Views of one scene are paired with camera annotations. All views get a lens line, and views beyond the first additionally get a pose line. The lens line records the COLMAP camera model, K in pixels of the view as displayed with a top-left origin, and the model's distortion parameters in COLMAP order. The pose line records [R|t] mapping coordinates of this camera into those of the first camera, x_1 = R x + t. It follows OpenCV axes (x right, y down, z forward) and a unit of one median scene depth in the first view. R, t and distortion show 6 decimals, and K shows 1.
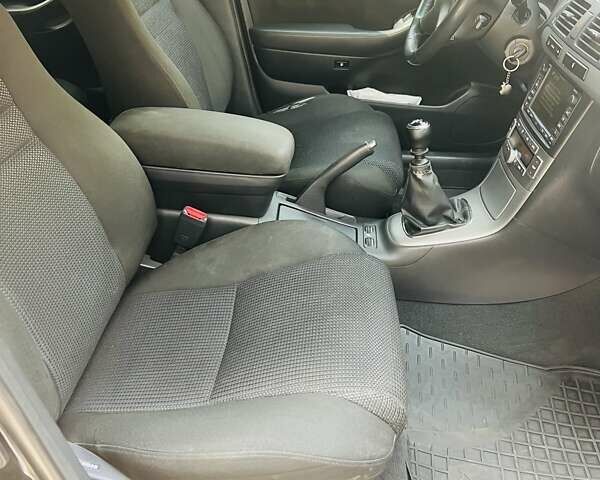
lens RADIAL K [[617.0, 0, 300.0], [0, 617.0, 240.0], [0, 0, 1]] dist [0.101255, -0.199093]
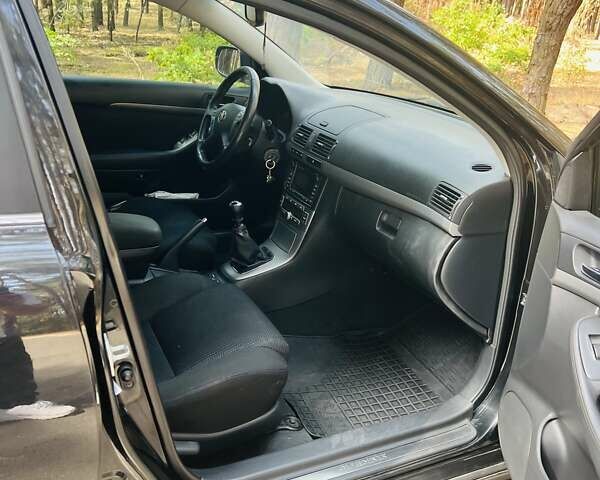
lens RADIAL K [[617.0, 0, 300.0], [0, 617.0, 240.0], [0, 0, 1]] dist [0.101255, -0.199093]
pose [[0.875453, -0.149430, 0.459621, -0.411070], [0.222813, 0.968697, -0.109458, 0.120440], [-0.428877, 0.198235, 0.881344, -0.479791]]
